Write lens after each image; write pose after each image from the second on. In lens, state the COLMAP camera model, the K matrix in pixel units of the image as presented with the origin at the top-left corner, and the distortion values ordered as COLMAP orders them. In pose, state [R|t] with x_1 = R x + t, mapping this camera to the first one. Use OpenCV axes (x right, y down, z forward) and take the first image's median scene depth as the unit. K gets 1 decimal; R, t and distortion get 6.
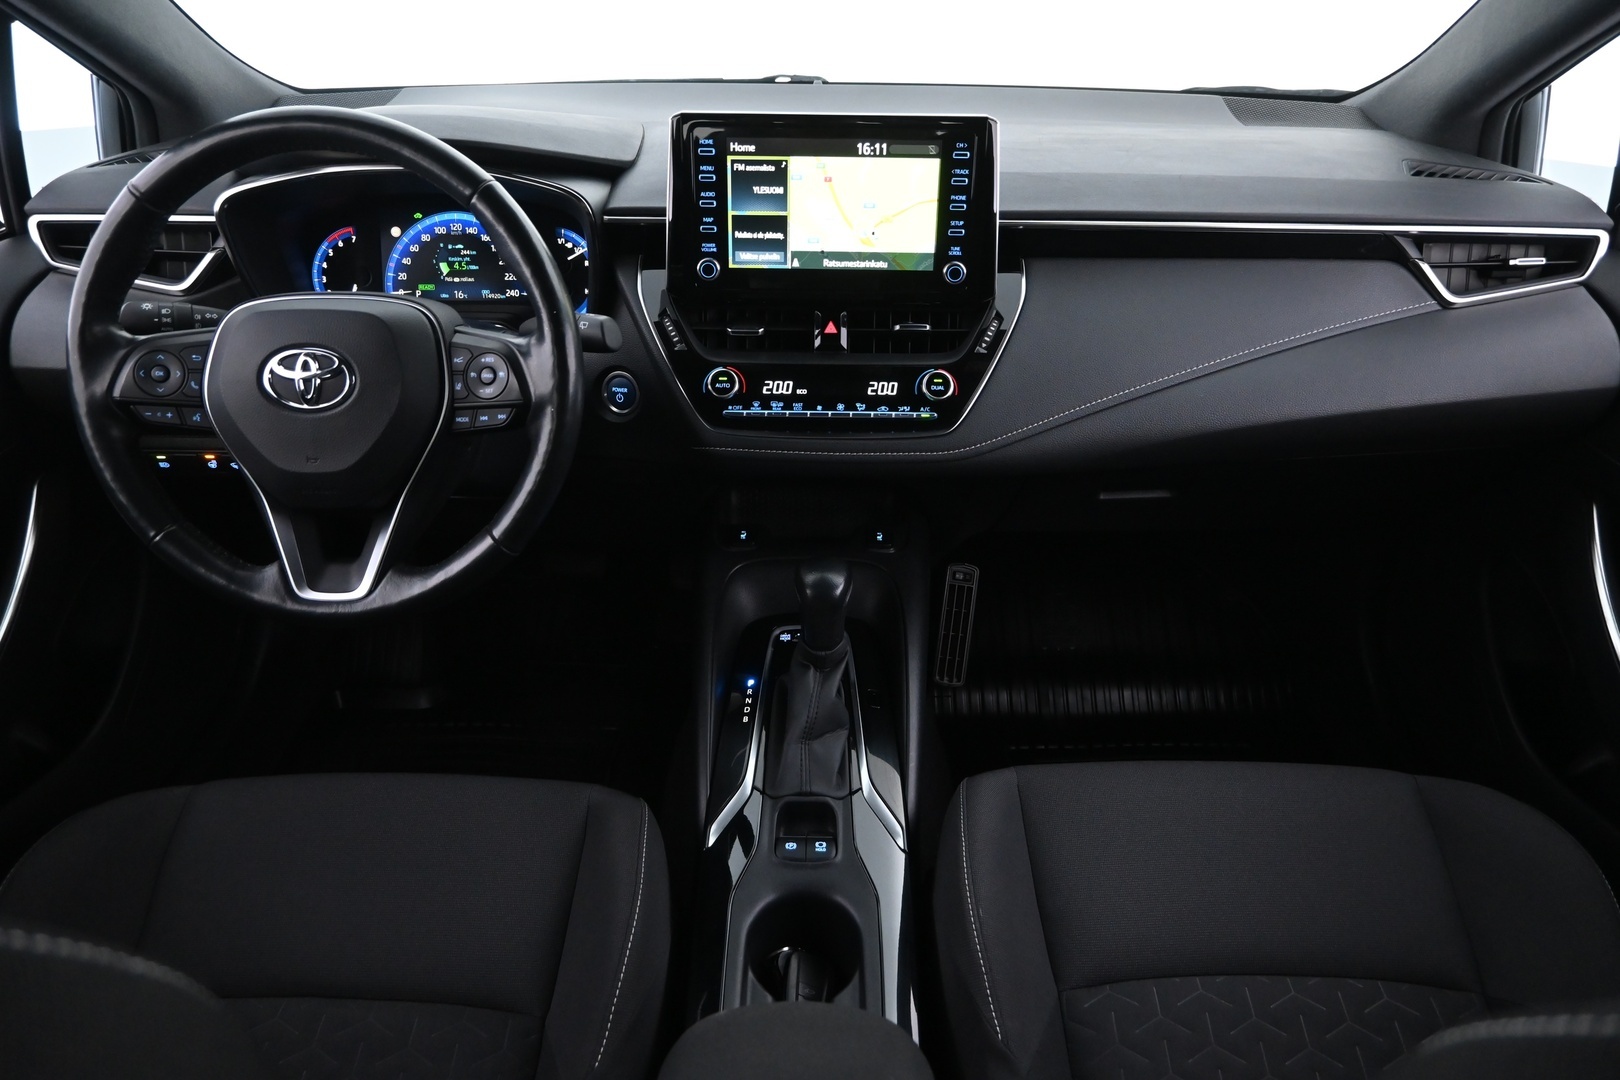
lens RADIAL K [[1109.1, 0, 813.0], [0, 1109.1, 538.0], [0, 0, 1]] dist [-0.006066, 0.004113]
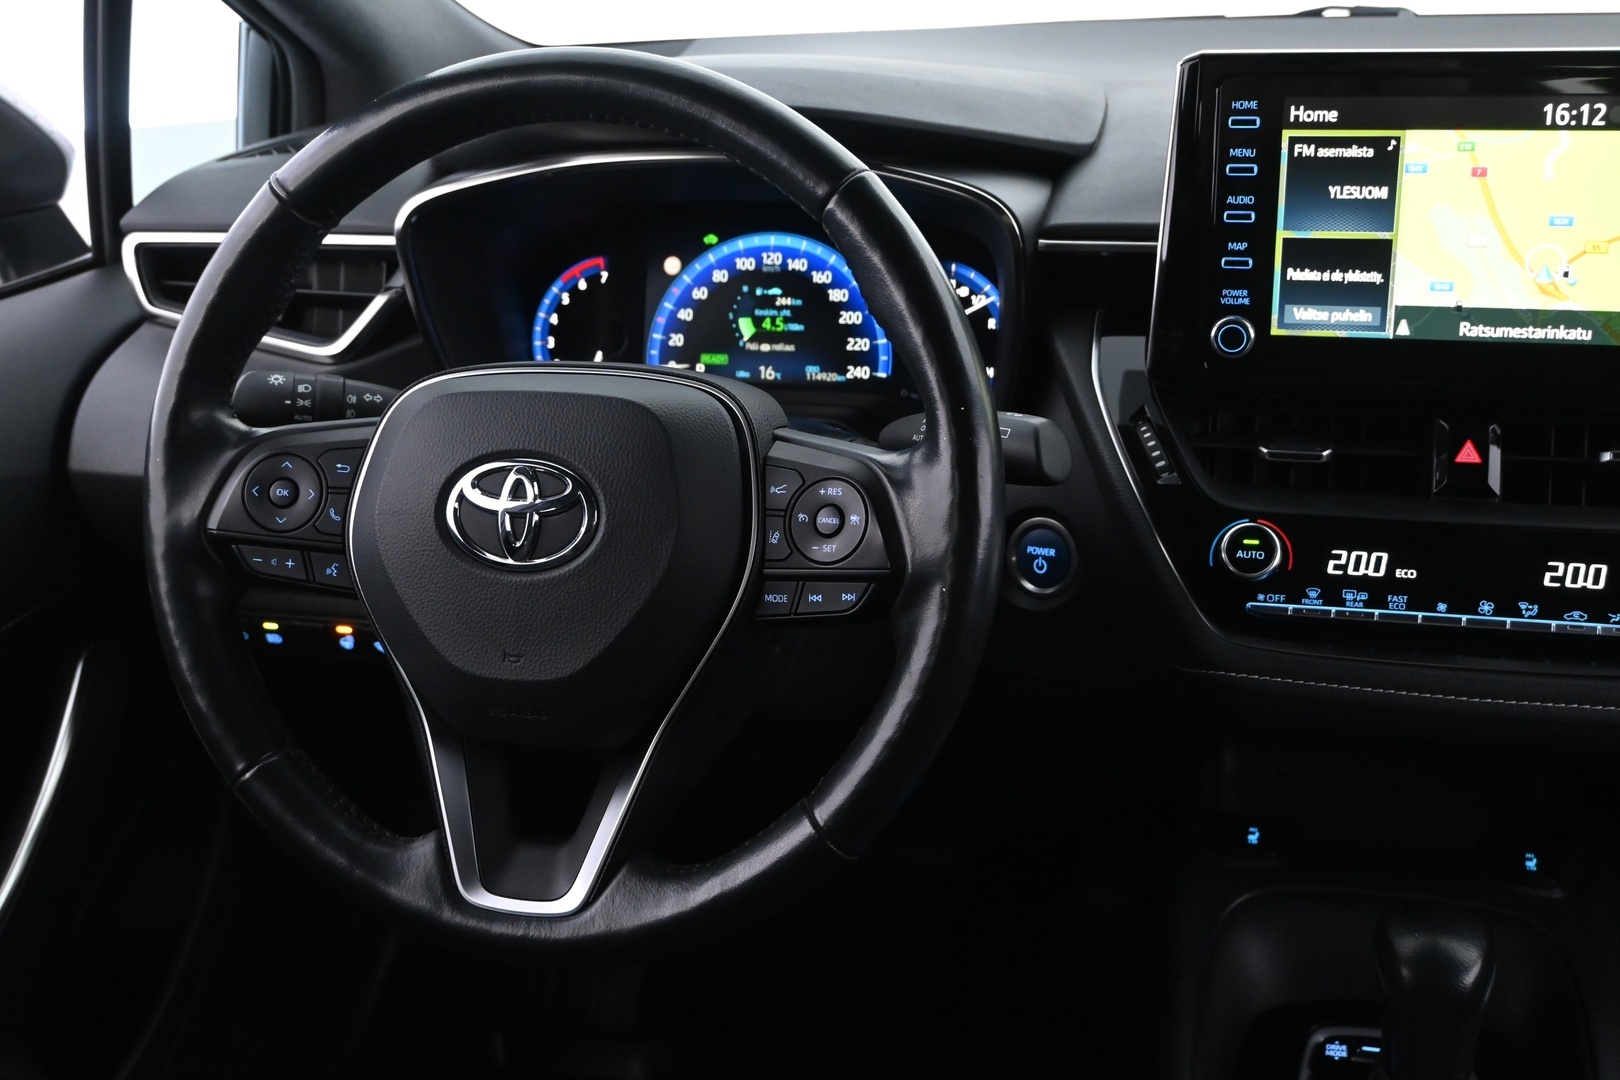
lens RADIAL K [[1819.1, 0, 807.8], [0, 1819.1, 538.2], [0, 0, 1]] dist [0.001043, 0.000000]
pose [[0.968229, 0.045275, -0.245933, -0.072718], [-0.076999, 0.989668, -0.120949, -0.025596], [0.237916, 0.136043, 0.961711, 0.125283]]
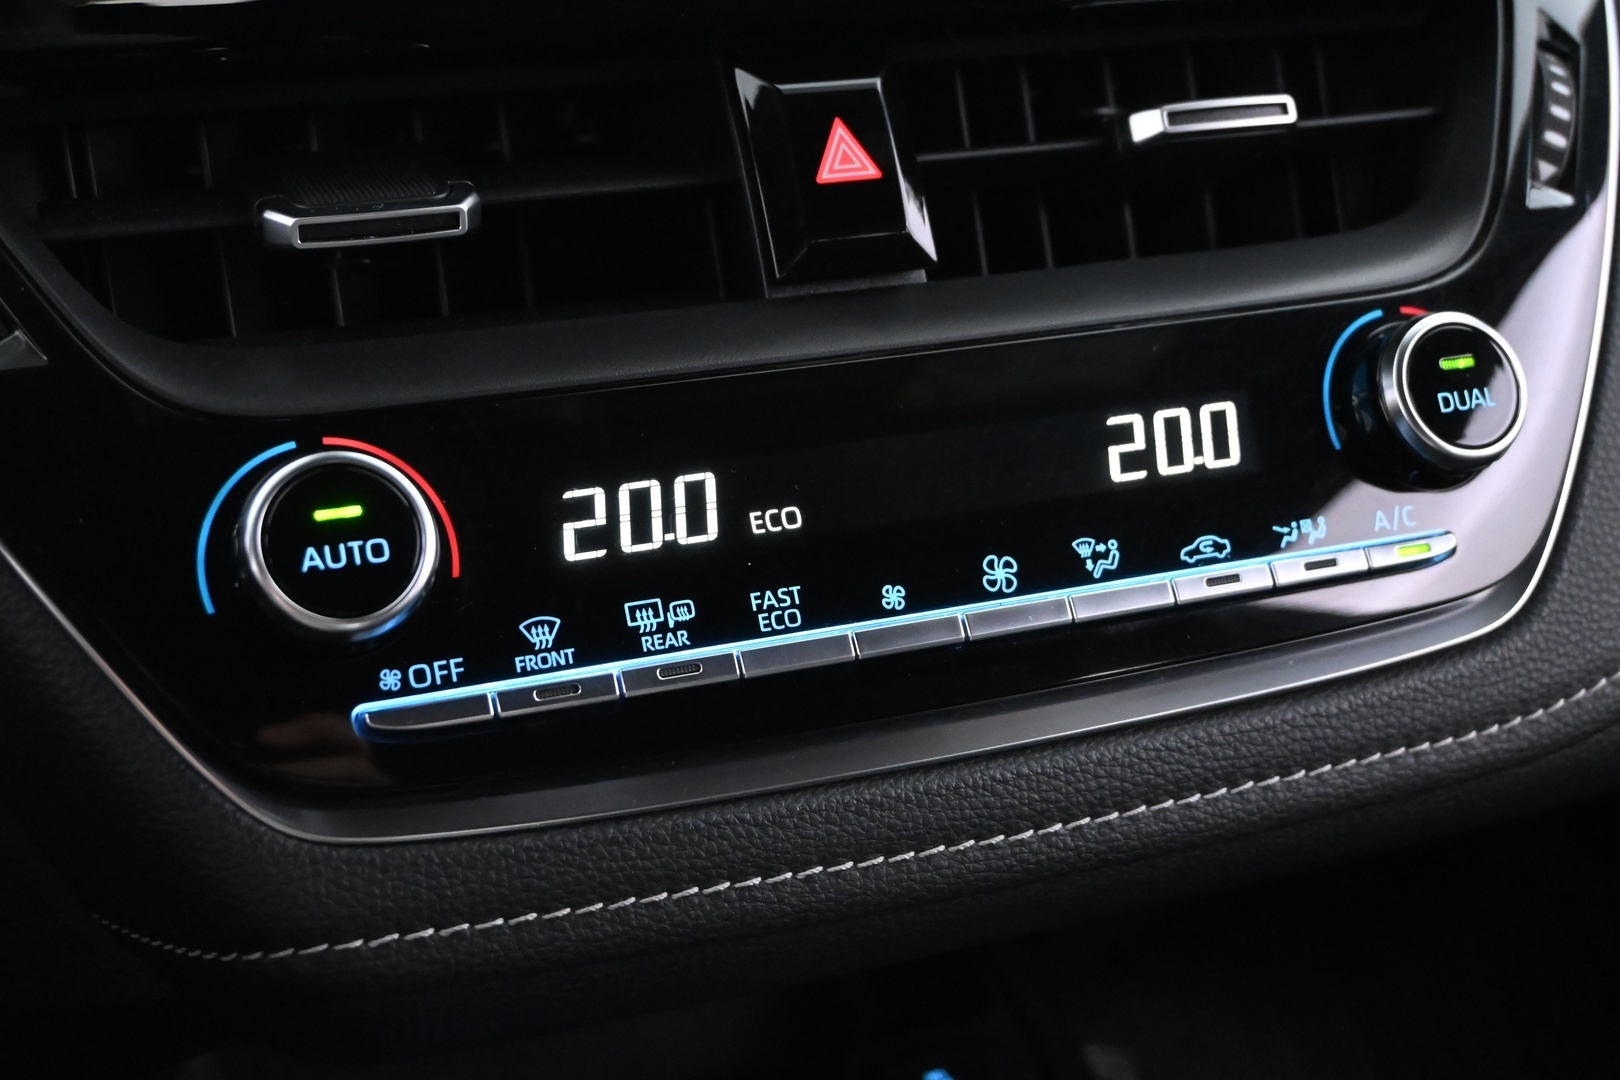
lens RADIAL K [[2298.0, 0, 807.8], [0, 2298.0, 537.3], [0, 0, 1]] dist [0.000276, 0.000000]
pose [[0.923719, -0.146349, 0.354013, -0.136027], [0.175086, 0.983264, -0.050365, -0.111703], [-0.340717, 0.108506, 0.933883, 0.668991]]
